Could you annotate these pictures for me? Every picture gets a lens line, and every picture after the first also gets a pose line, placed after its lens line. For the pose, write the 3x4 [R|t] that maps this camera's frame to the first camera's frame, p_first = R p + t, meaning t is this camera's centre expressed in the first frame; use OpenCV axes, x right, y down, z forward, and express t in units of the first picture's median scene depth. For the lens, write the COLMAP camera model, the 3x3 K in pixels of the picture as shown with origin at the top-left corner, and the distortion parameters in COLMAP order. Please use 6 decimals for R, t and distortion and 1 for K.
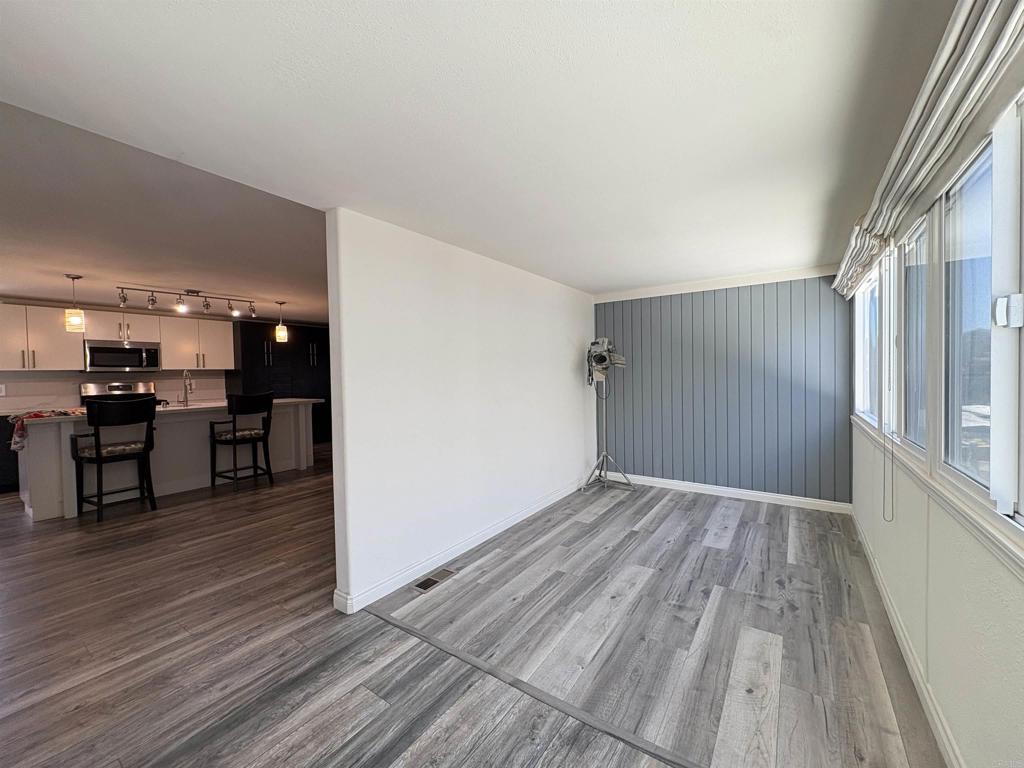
lens RADIAL K [[408.2, 0, 511.8], [0, 408.2, 381.9], [0, 0, 1]] dist [0.001092, 0.000190]
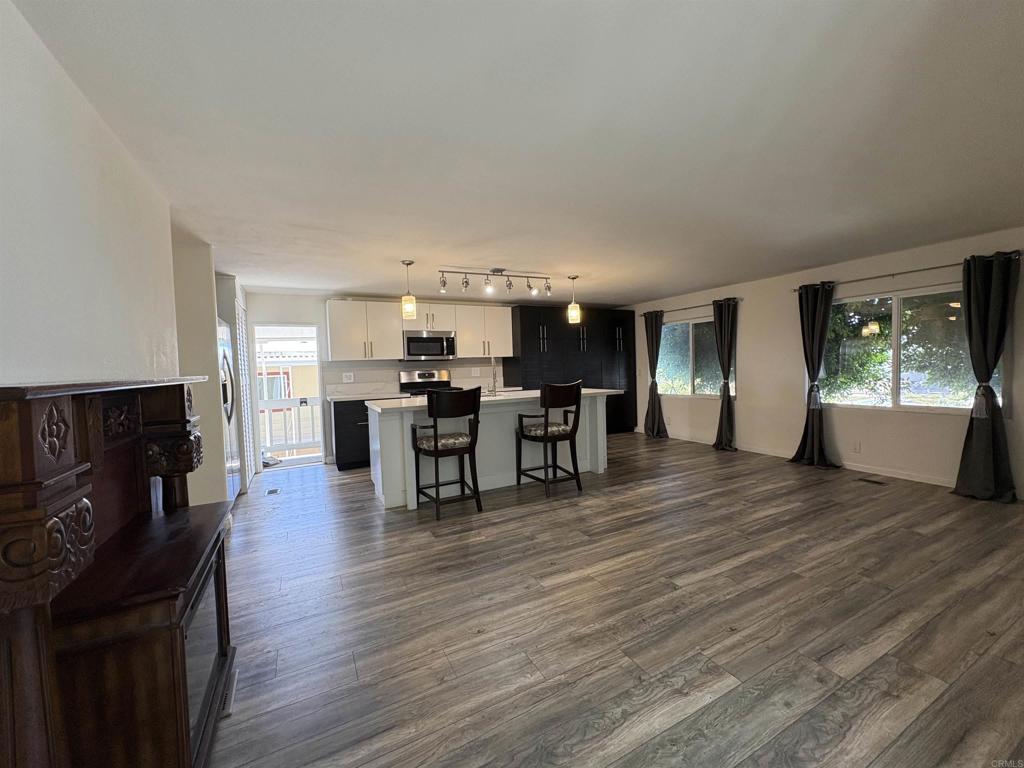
lens RADIAL K [[408.2, 0, 511.8], [0, 408.2, 382.2], [0, 0, 1]] dist [0.001092, 0.000190]
pose [[0.886339, 0.011132, -0.462902, -0.402030], [0.003687, 0.999510, 0.031096, -0.000233], [0.463021, -0.029268, 0.885864, 0.243514]]
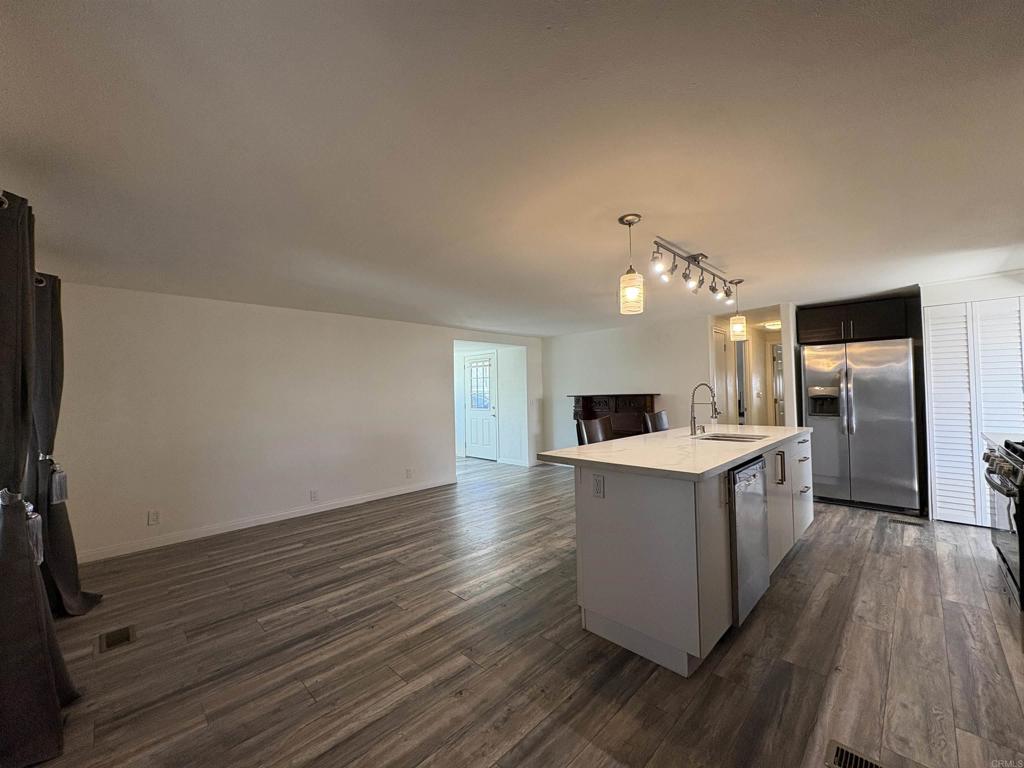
lens RADIAL K [[408.2, 0, 512.6], [0, 408.2, 383.3], [0, 0, 1]] dist [0.001092, 0.000190]
pose [[-0.983900, 0.045430, 0.172851, -0.737759], [0.044812, 0.998967, -0.007479, -0.042593], [-0.173013, 0.000387, -0.984920, 2.059223]]
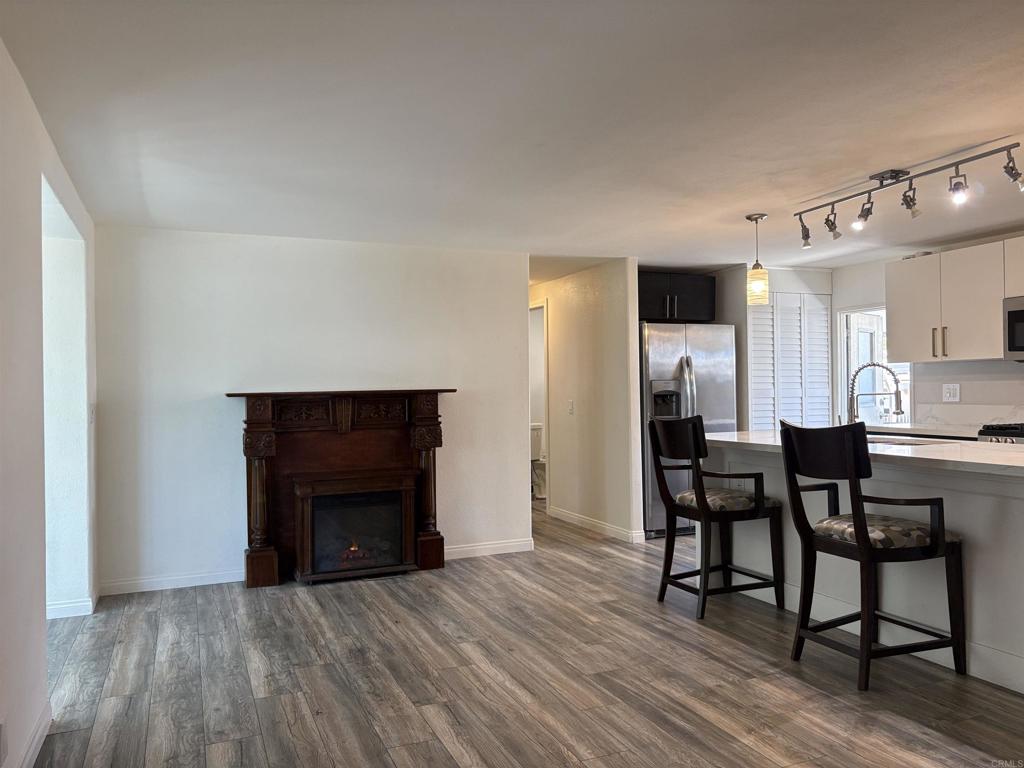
lens RADIAL K [[776.4, 0, 509.2], [0, 776.4, 387.8], [0, 0, 1]] dist [0.033735, -0.024738]
pose [[-0.535191, 0.027818, -0.844273, 0.152026], [0.009138, 0.999590, 0.027143, -0.032827], [0.844682, 0.006812, -0.535225, 1.355625]]
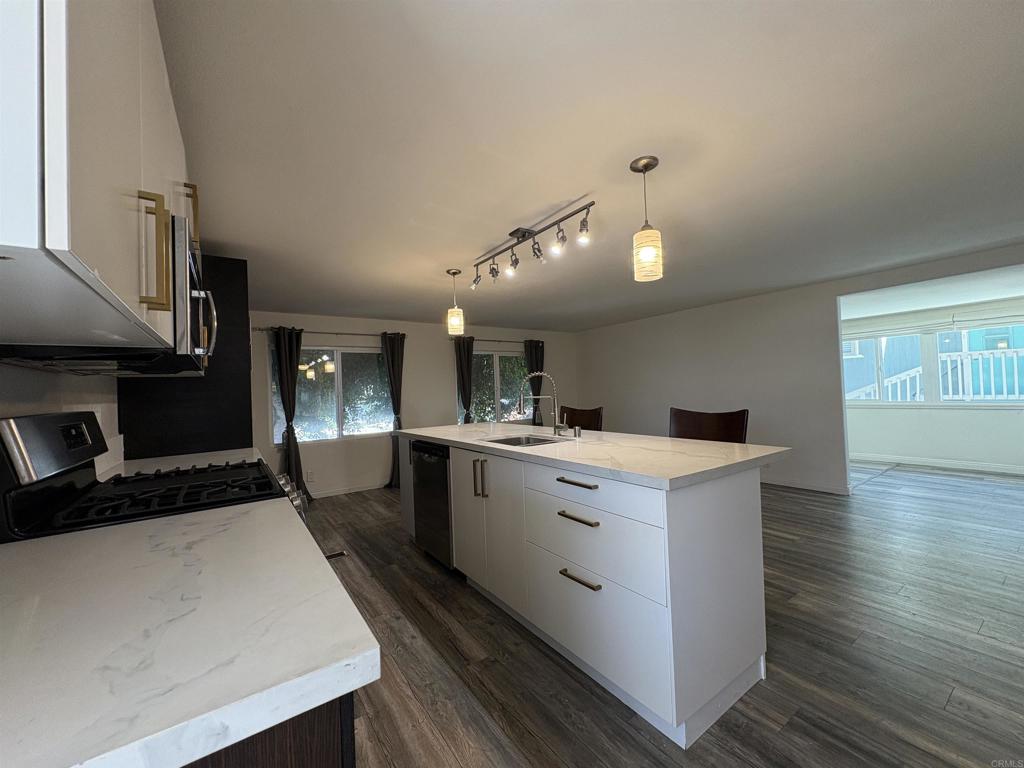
lens RADIAL K [[408.2, 0, 512.6], [0, 408.2, 382.7], [0, 0, 1]] dist [0.001092, 0.000190]
pose [[0.347127, 0.024836, 0.937489, -1.610021], [0.049397, 0.997777, -0.044723, 0.011225], [-0.936516, 0.061834, 0.345129, 1.020071]]
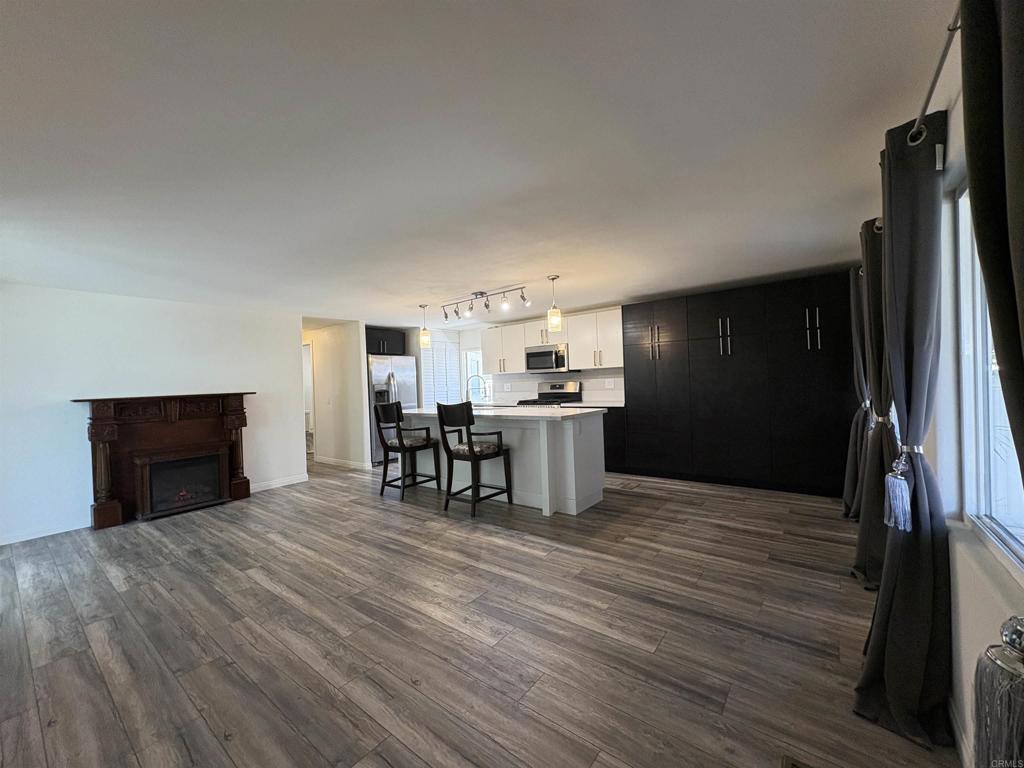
lens RADIAL K [[408.2, 0, 511.9], [0, 408.2, 382.8], [0, 0, 1]] dist [0.001092, 0.000190]
pose [[-0.051748, 0.023181, -0.998391, 0.242523], [0.019472, 0.999564, 0.022198, -0.035104], [0.998470, -0.018292, -0.052177, 1.382712]]
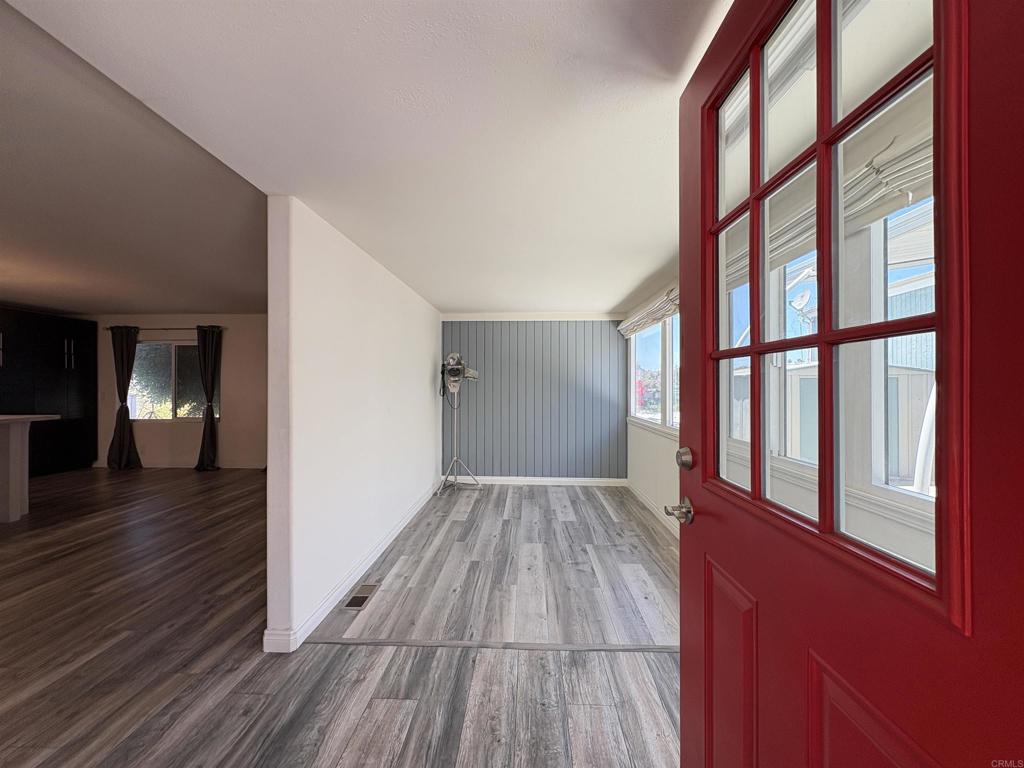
lens RADIAL K [[408.2, 0, 510.8], [0, 408.2, 383.9], [0, 0, 1]] dist [0.001092, 0.000190]
pose [[0.844223, 0.021555, 0.535559, -0.265584], [-0.007012, 0.999550, -0.029175, 0.006169], [-0.535946, 0.020875, 0.843994, -0.007695]]
